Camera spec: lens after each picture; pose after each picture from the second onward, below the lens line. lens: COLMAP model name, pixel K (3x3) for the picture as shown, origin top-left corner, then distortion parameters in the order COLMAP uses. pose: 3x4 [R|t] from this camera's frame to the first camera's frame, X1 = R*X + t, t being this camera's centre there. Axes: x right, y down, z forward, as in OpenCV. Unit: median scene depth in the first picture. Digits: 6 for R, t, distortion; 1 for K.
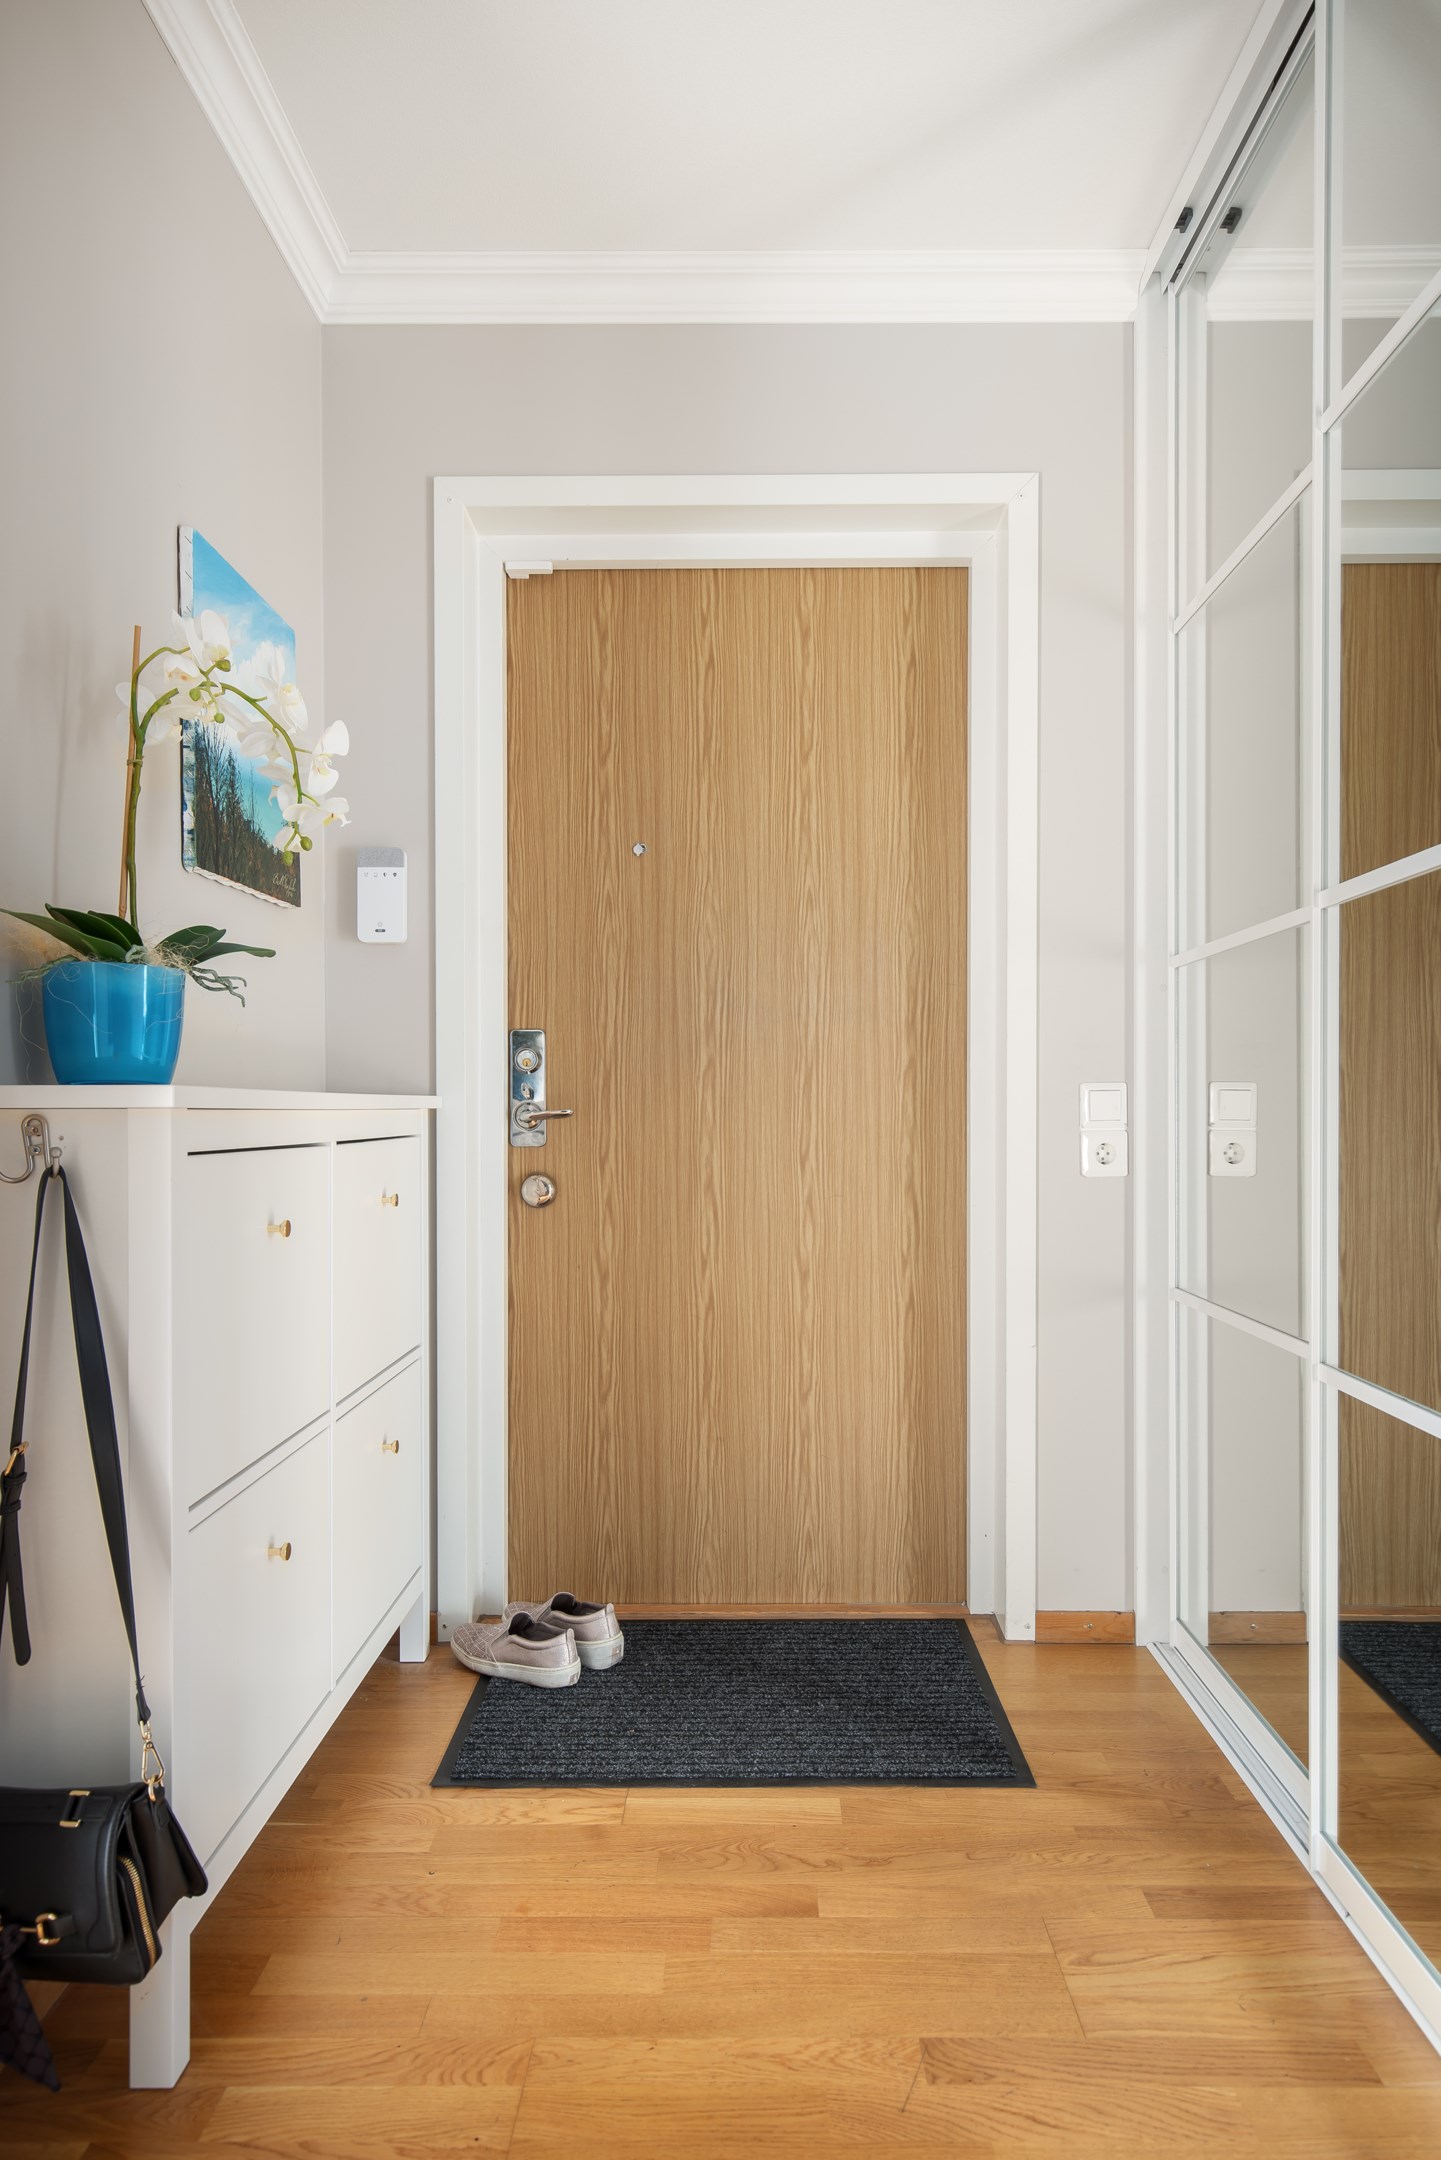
lens RADIAL K [[1234.3, 0, 743.9], [0, 1234.3, 1117.1], [0, 0, 1]] dist [0.005310, -0.001106]
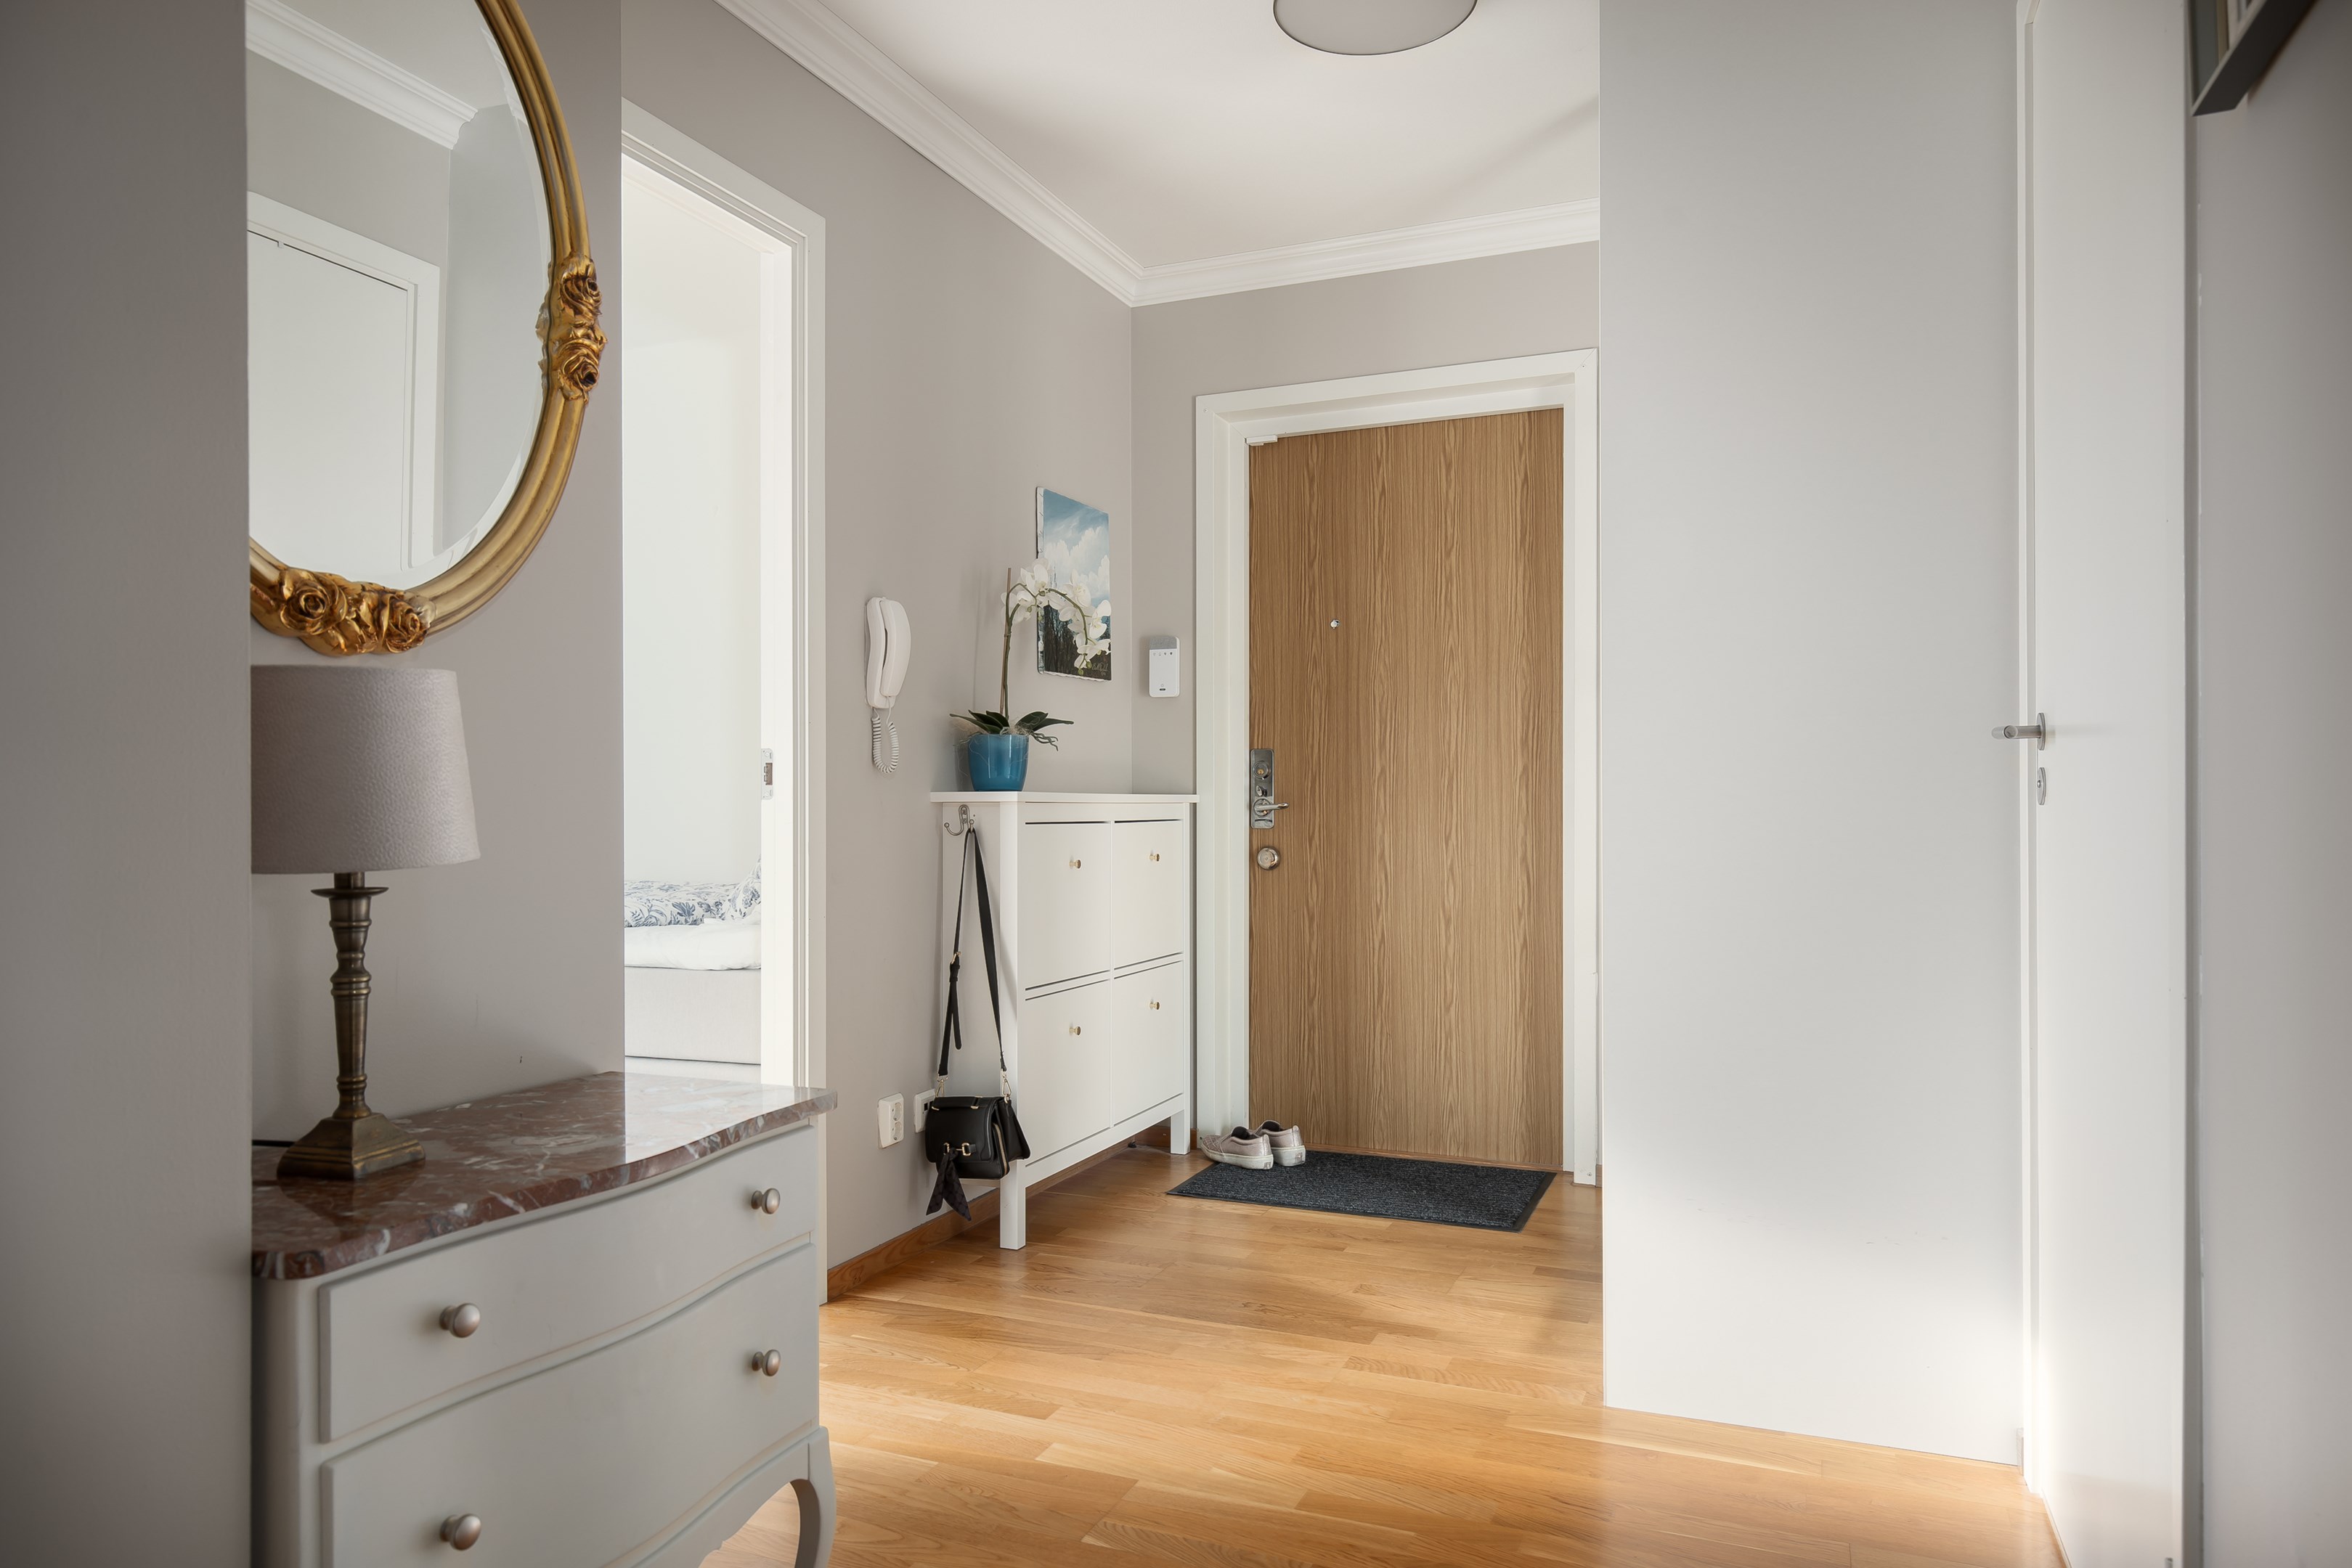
lens RADIAL K [[1463.7, 0, 1178.6], [0, 1463.7, 803.4], [0, 0, 1]] dist [0.000723, 0.000074]
pose [[0.922782, -0.000163, -0.385322, 0.417127], [-0.002903, 0.999969, -0.007377, 0.007238], [0.385311, 0.007926, 0.922753, -0.669881]]
